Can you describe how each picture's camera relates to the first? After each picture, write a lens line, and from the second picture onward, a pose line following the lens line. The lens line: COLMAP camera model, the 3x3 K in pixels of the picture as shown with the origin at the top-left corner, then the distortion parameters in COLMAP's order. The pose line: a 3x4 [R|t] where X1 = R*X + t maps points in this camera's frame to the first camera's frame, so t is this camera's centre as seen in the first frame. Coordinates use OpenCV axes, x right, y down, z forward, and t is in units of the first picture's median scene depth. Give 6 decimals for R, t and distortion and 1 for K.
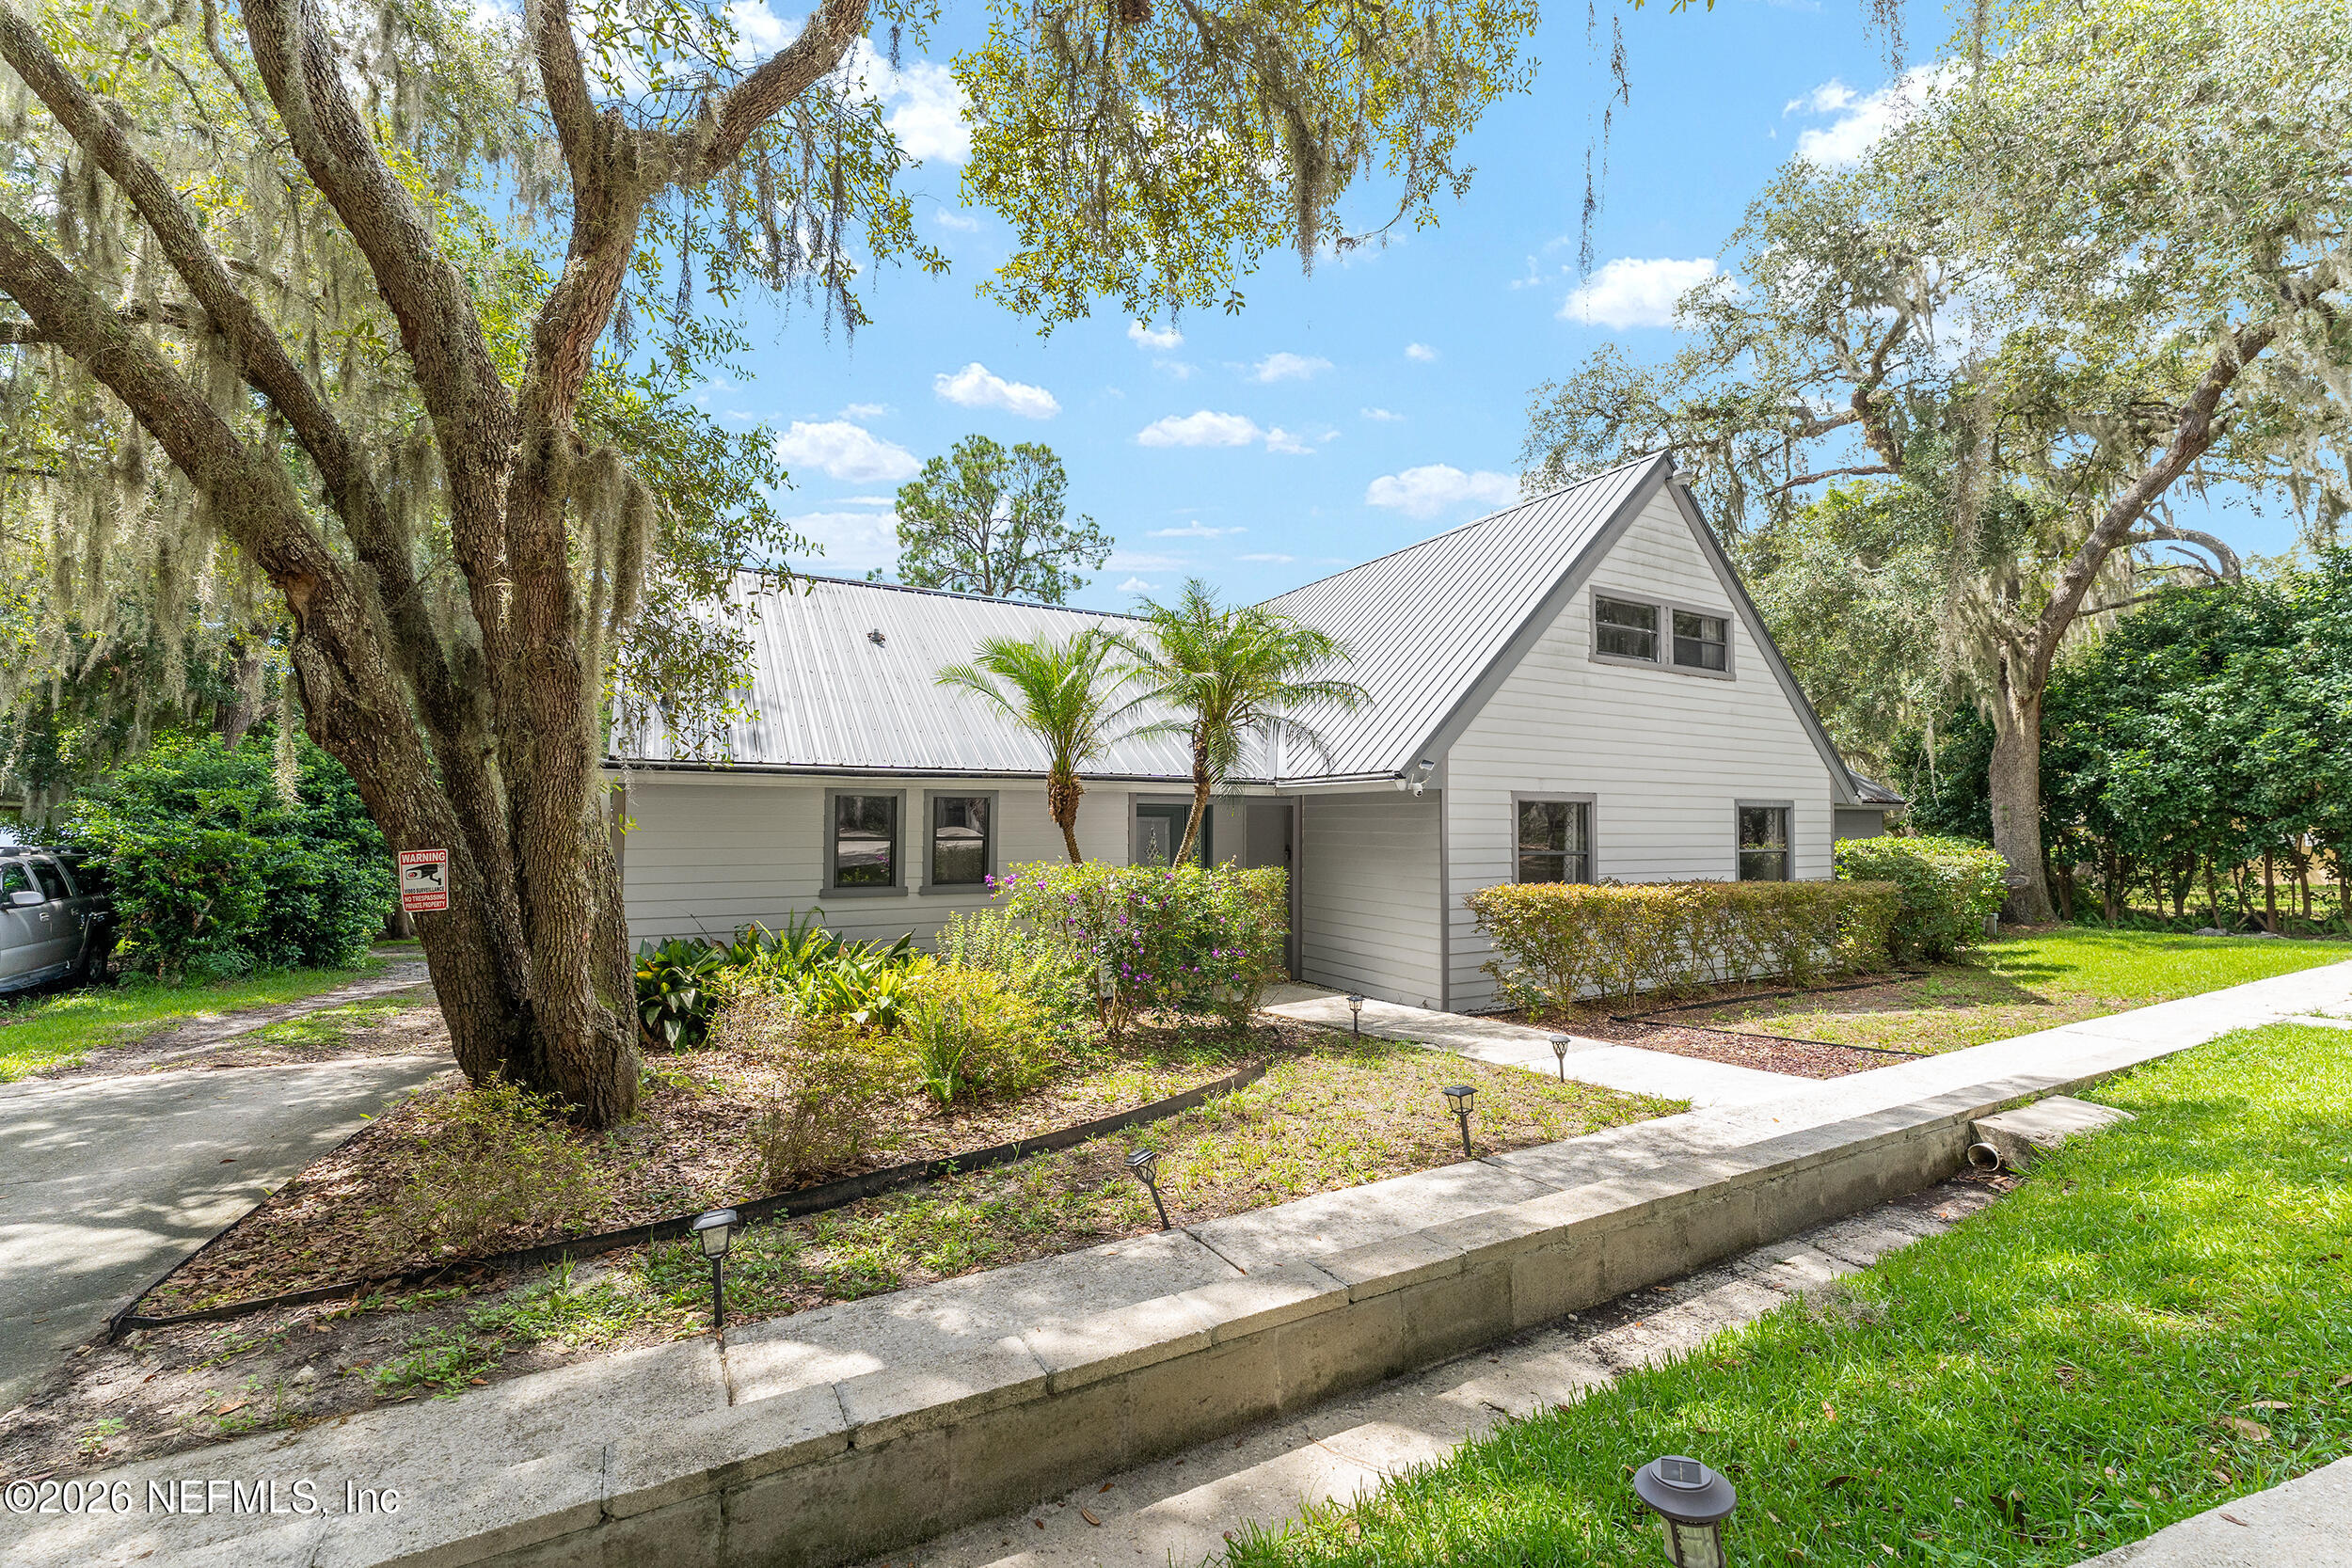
lens RADIAL K [[944.5, 0, 1160.2], [0, 944.5, 784.4], [0, 0, 1]] dist [0.002202, -0.000648]
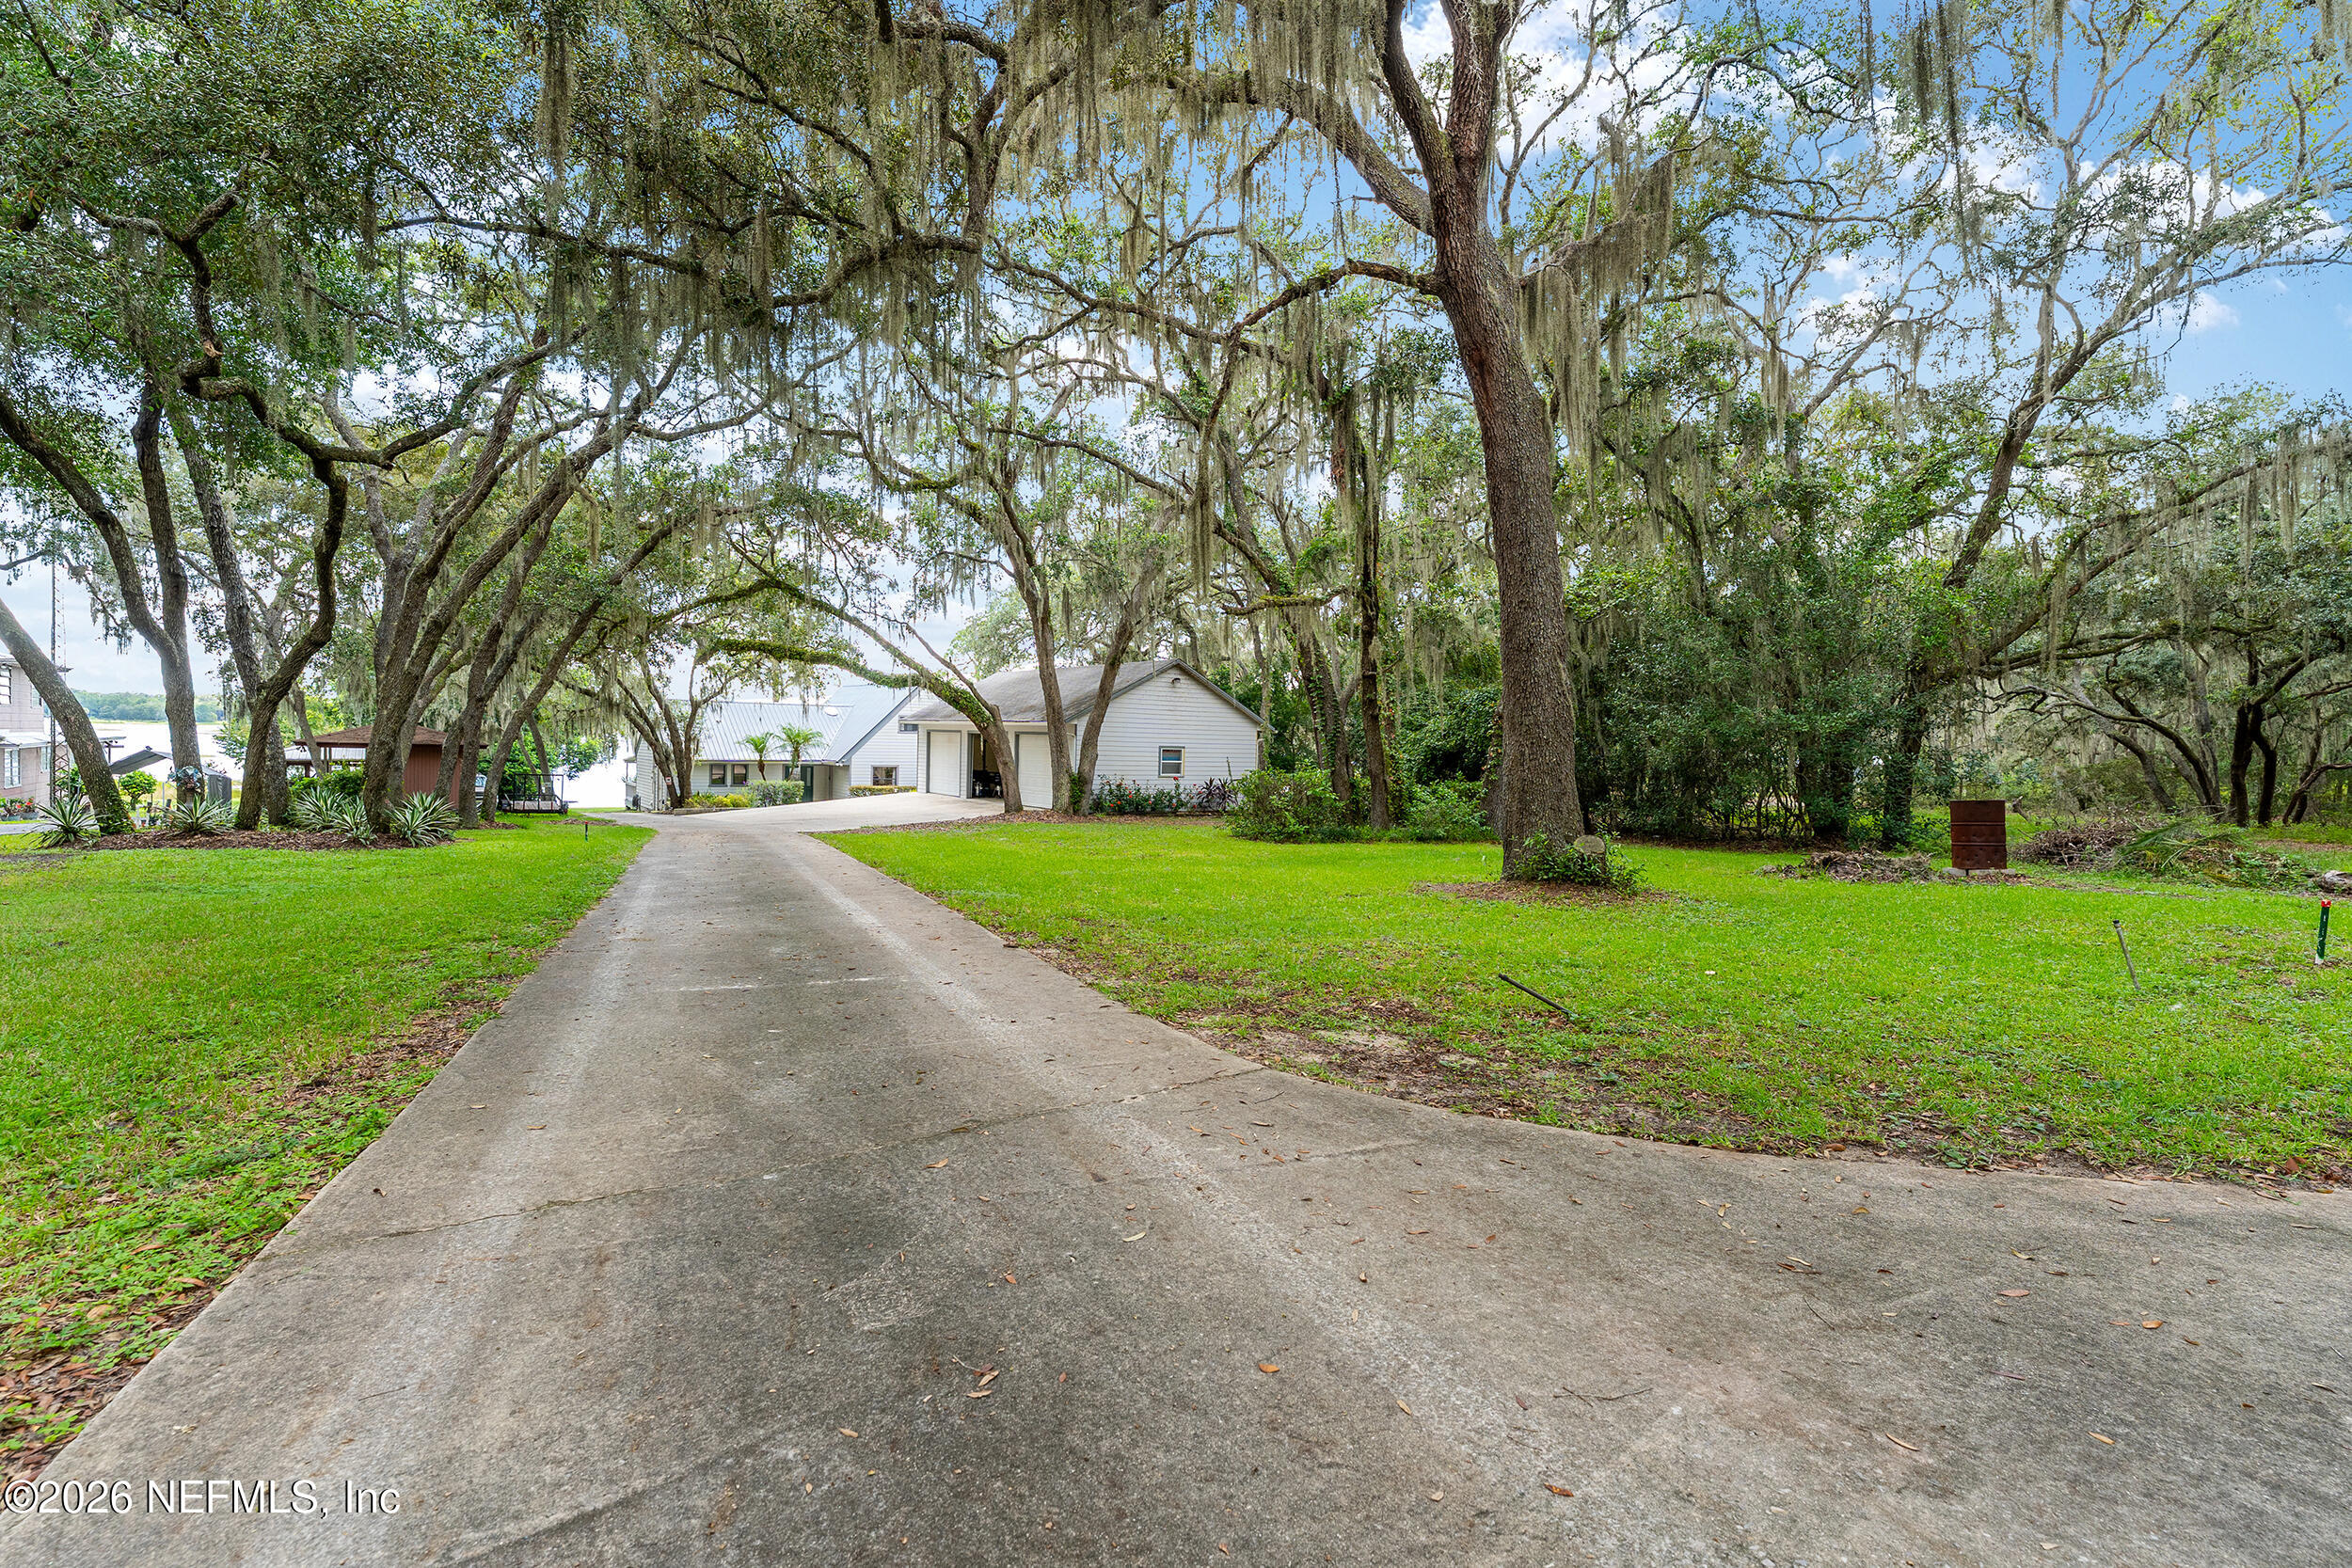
lens RADIAL K [[937.4, 0, 1168.8], [0, 937.4, 761.6], [0, 0, 1]] dist [-0.000678, 0.000157]
pose [[0.983069, 0.017587, 0.182388, 0.971817], [-0.029328, 0.997653, 0.061880, -0.330596], [-0.180872, -0.066182, 0.981277, -3.723524]]
